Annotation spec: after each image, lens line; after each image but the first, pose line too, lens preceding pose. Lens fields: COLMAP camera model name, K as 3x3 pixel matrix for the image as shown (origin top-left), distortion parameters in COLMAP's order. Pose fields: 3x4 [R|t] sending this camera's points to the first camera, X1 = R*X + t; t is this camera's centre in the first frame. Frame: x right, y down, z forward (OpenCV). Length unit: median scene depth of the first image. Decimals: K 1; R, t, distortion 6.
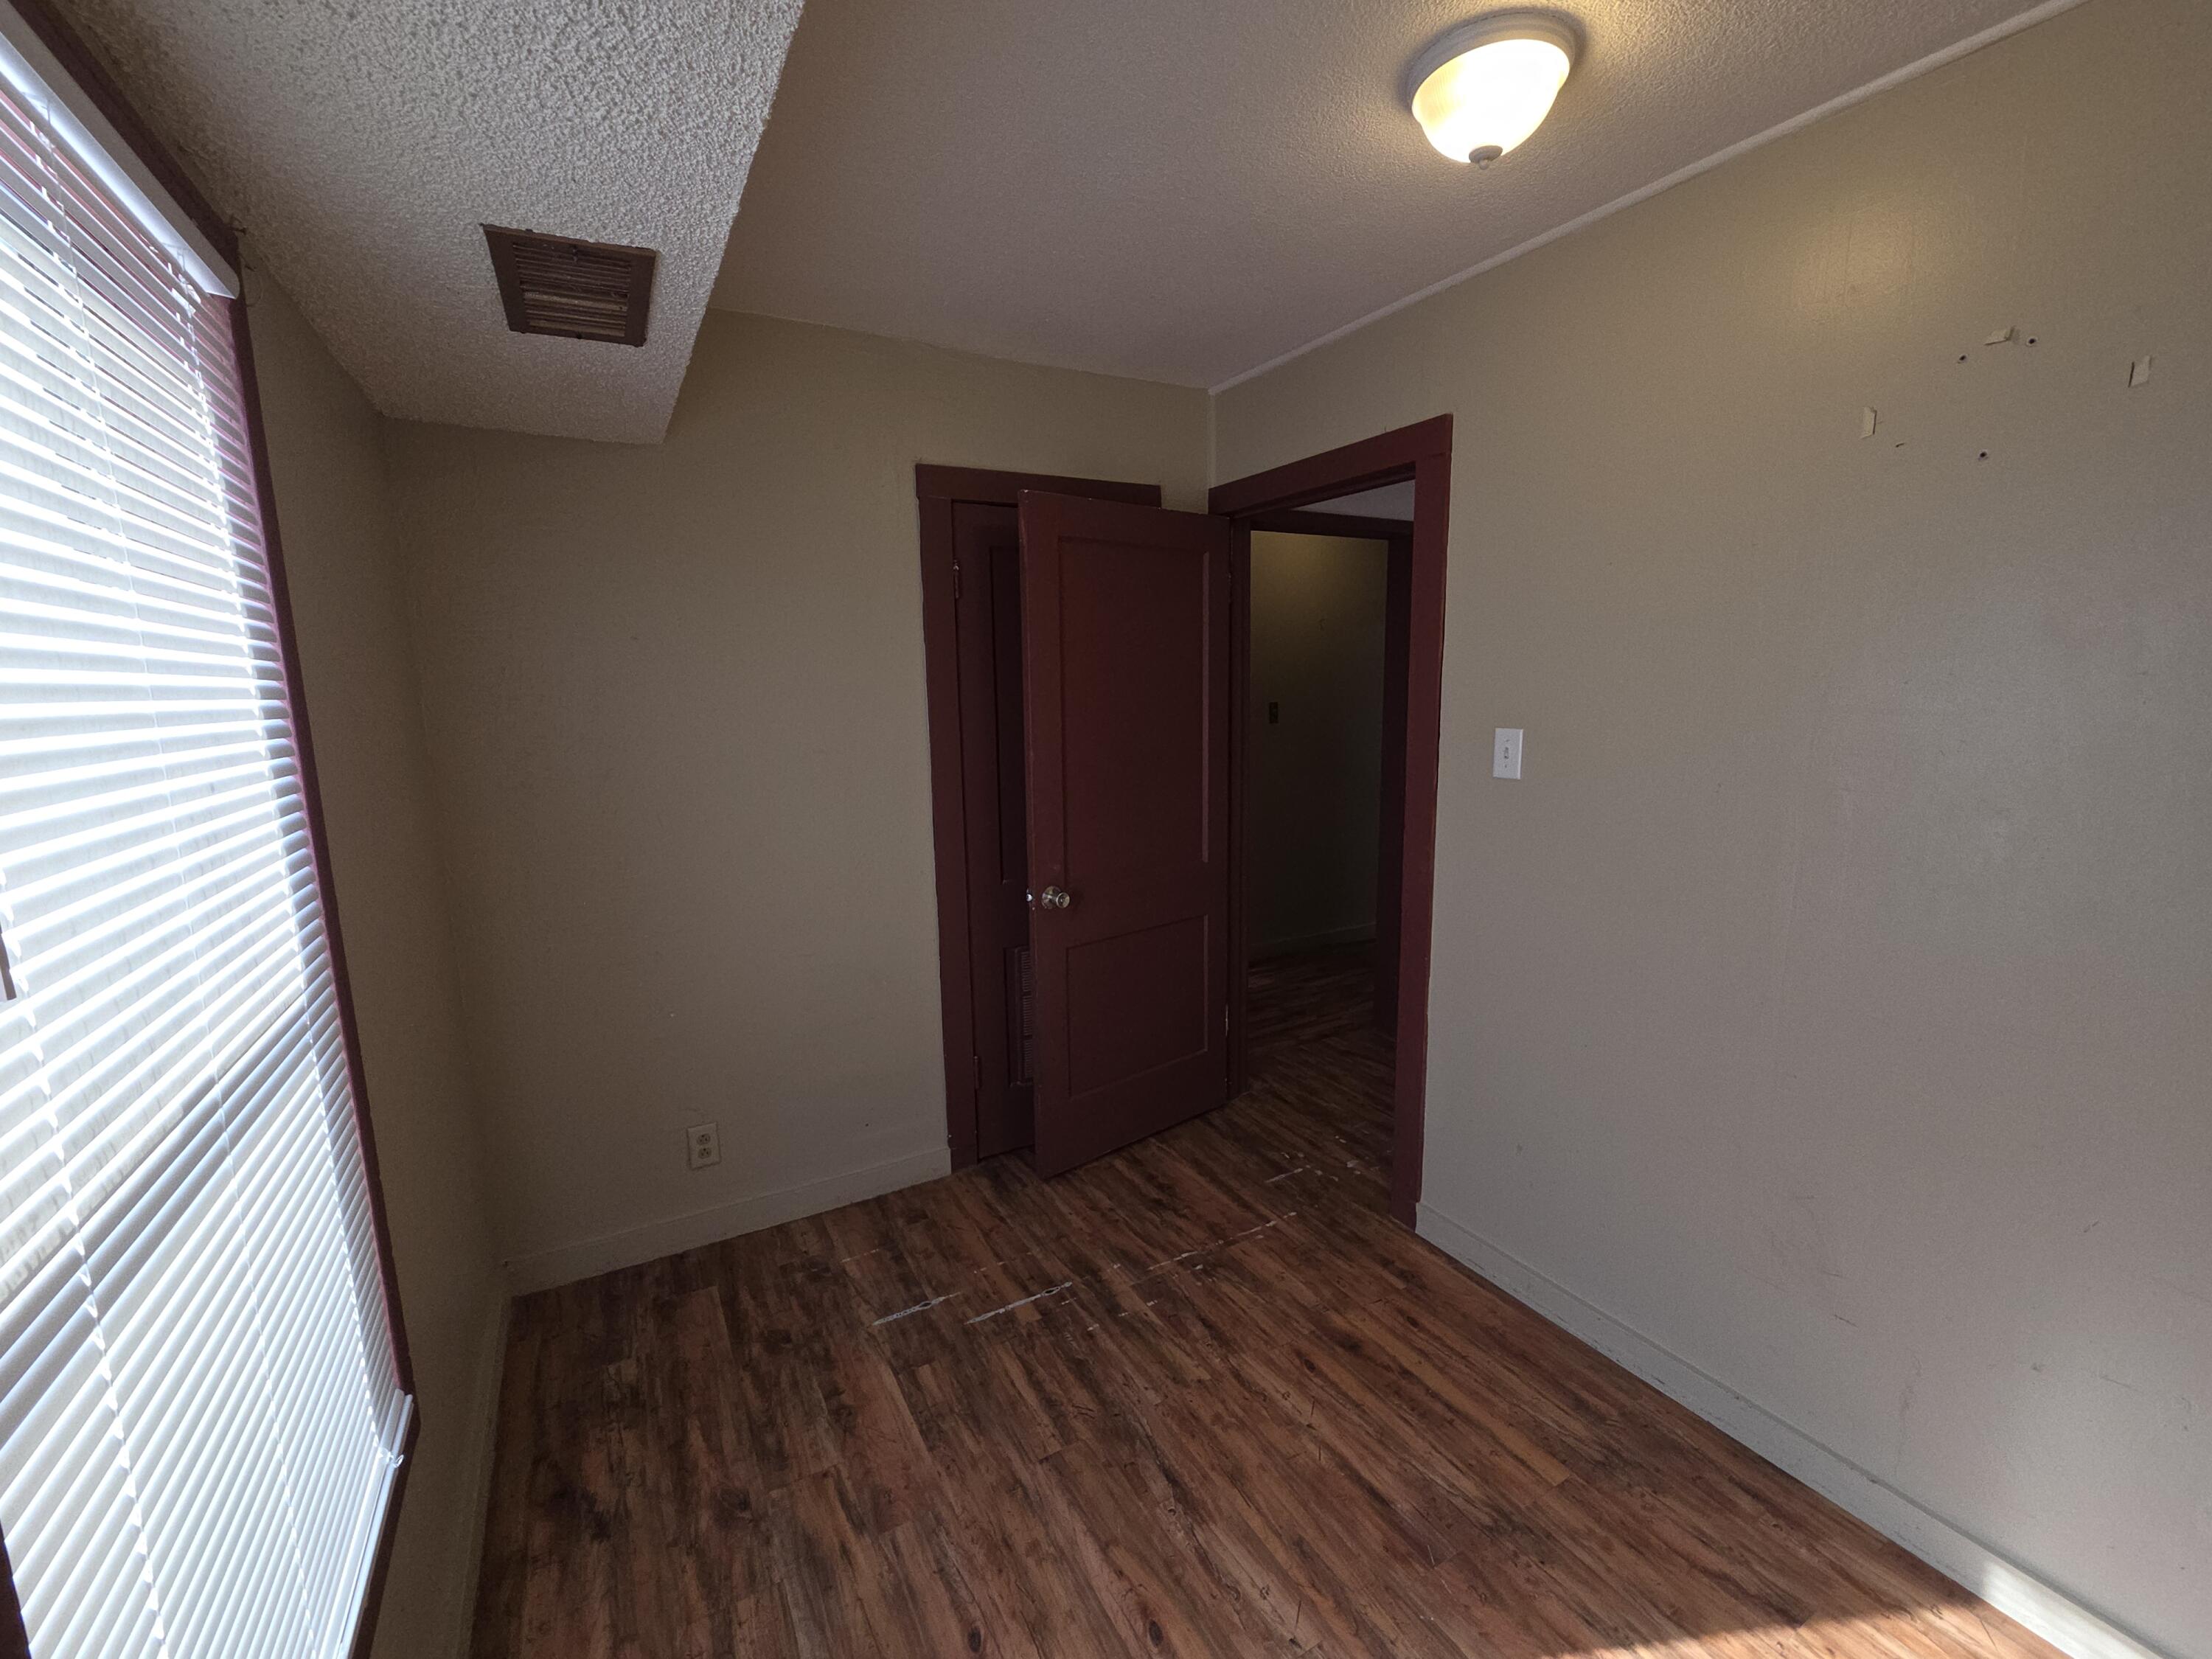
lens RADIAL K [[911.2, 0, 1105.3], [0, 911.2, 829.1], [0, 0, 1]] dist [0.006932, -0.001032]
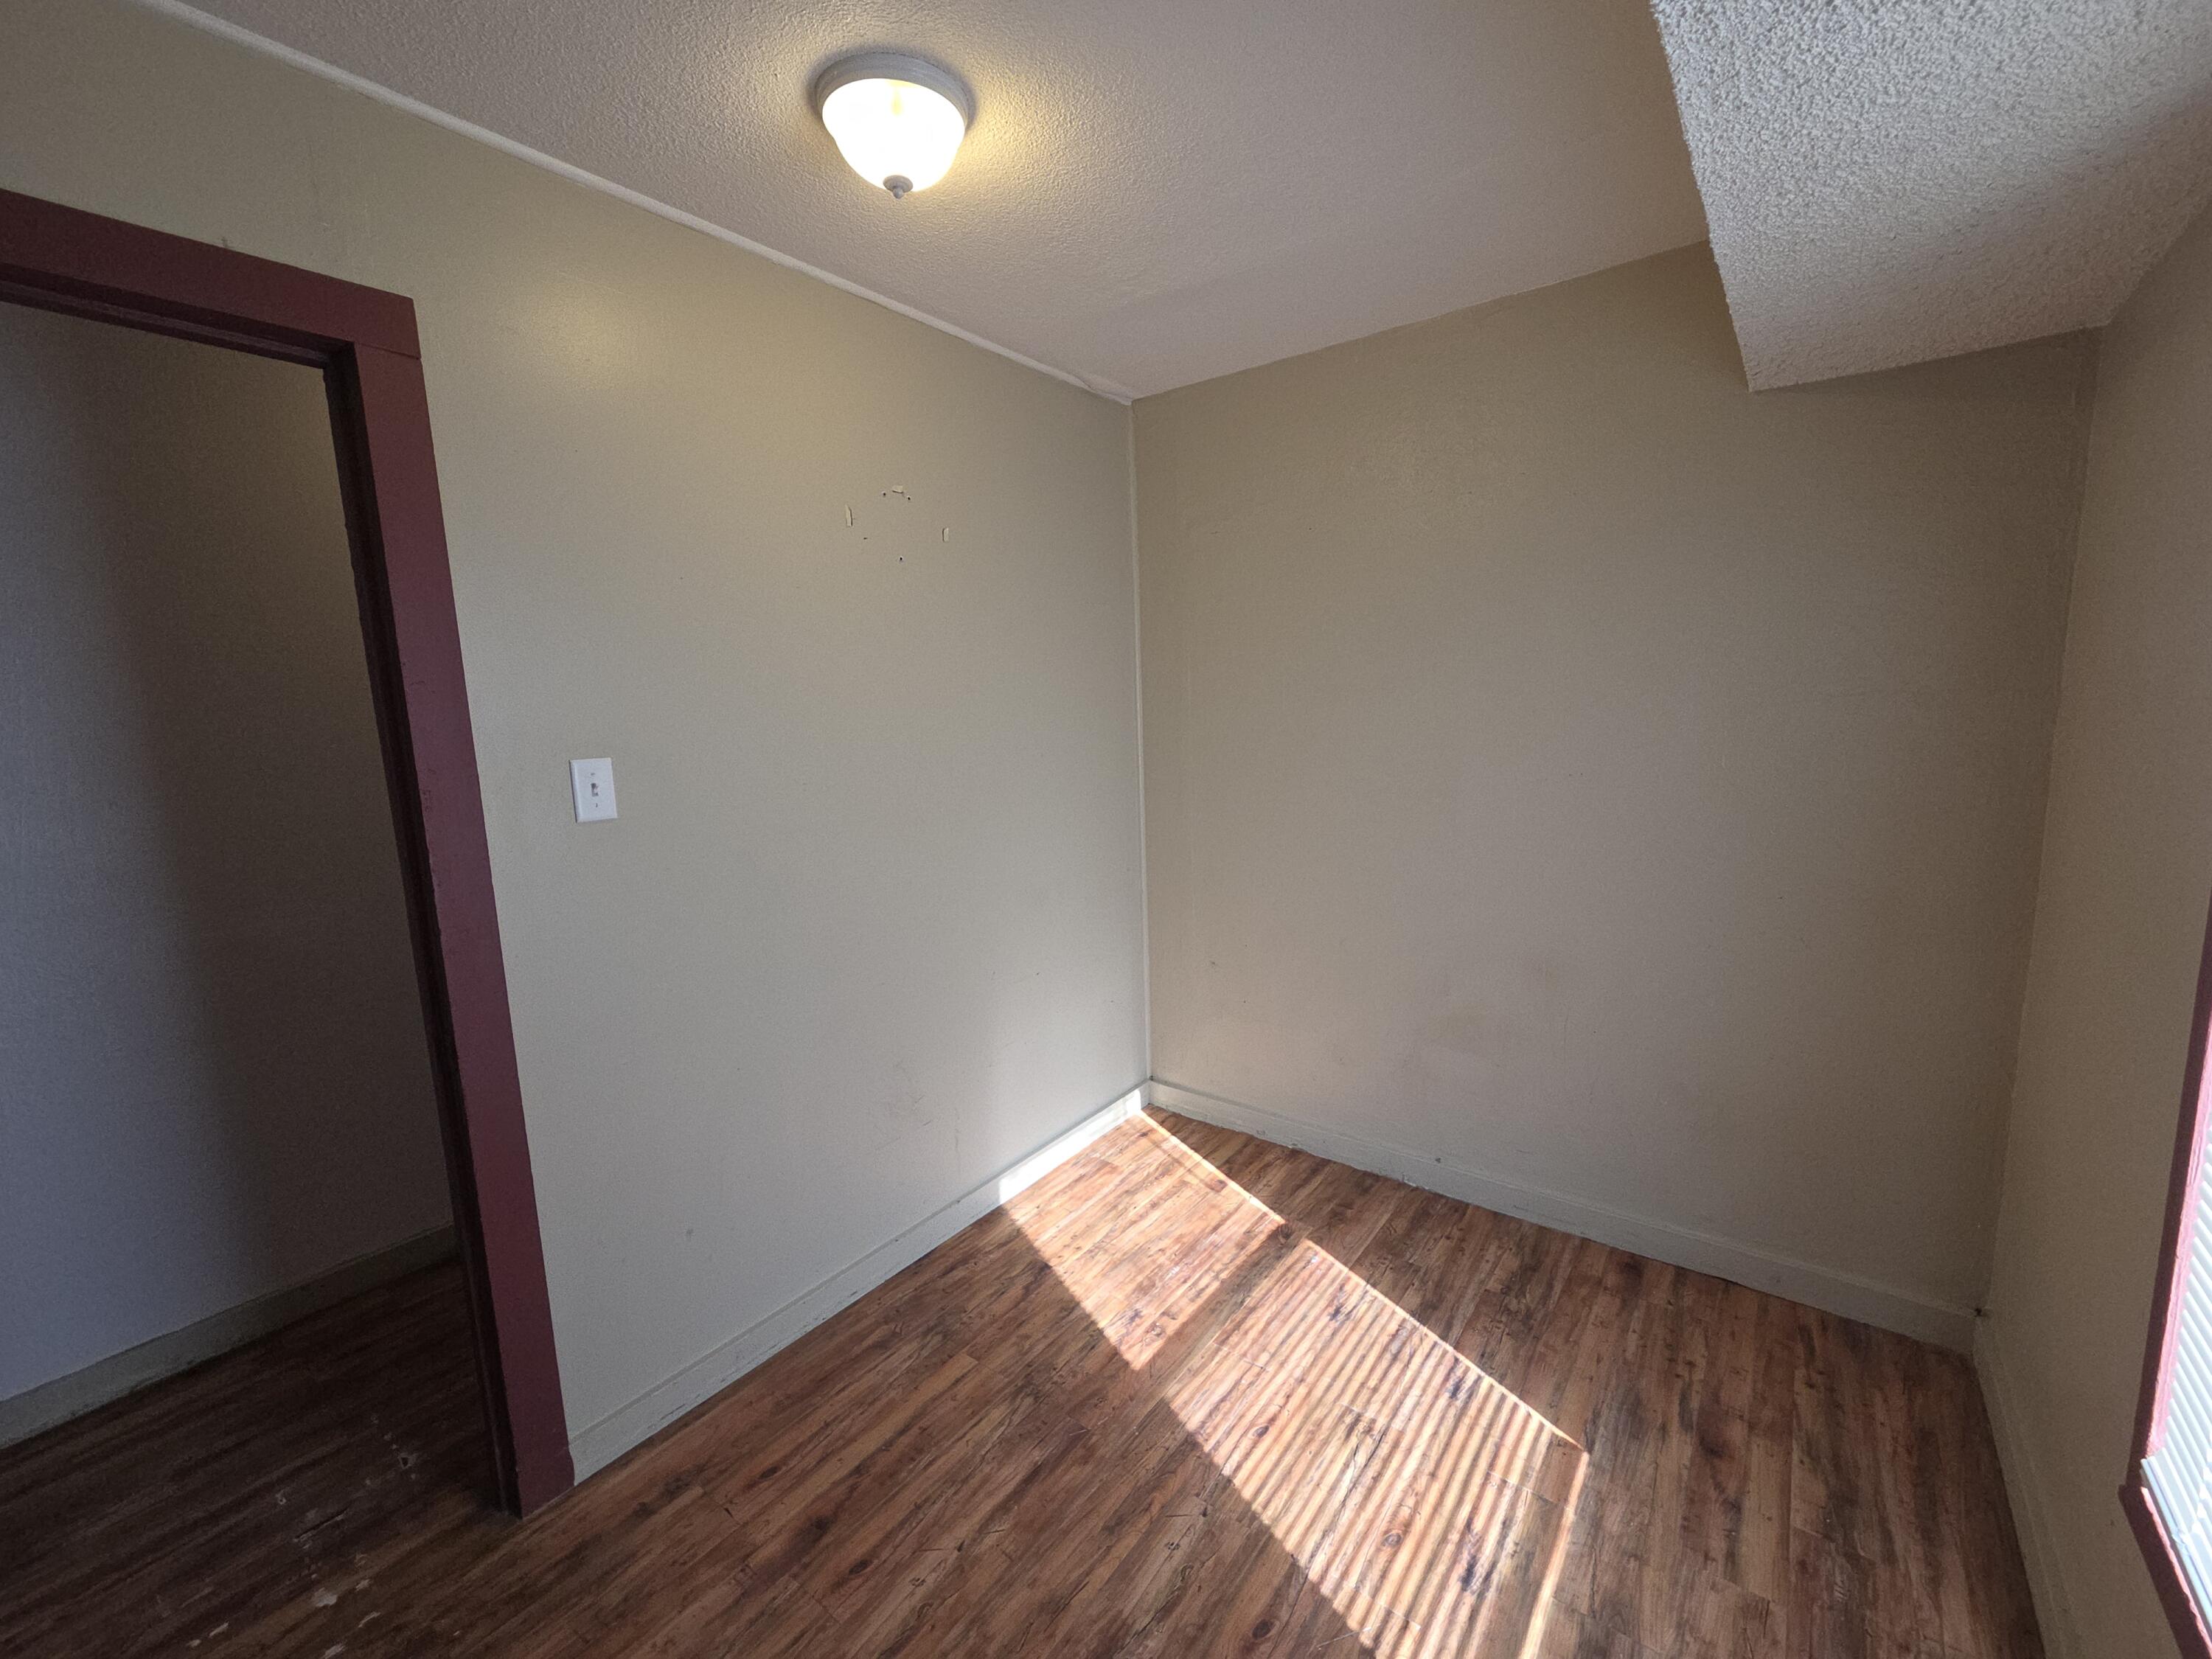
lens RADIAL K [[911.2, 0, 1107.1], [0, 911.2, 828.1], [0, 0, 1]] dist [0.006932, -0.001032]
pose [[-0.382965, -0.107442, 0.917493, -0.560841], [0.186361, 0.963806, 0.190653, -0.140611], [-0.904769, 0.243998, -0.349081, 1.038930]]
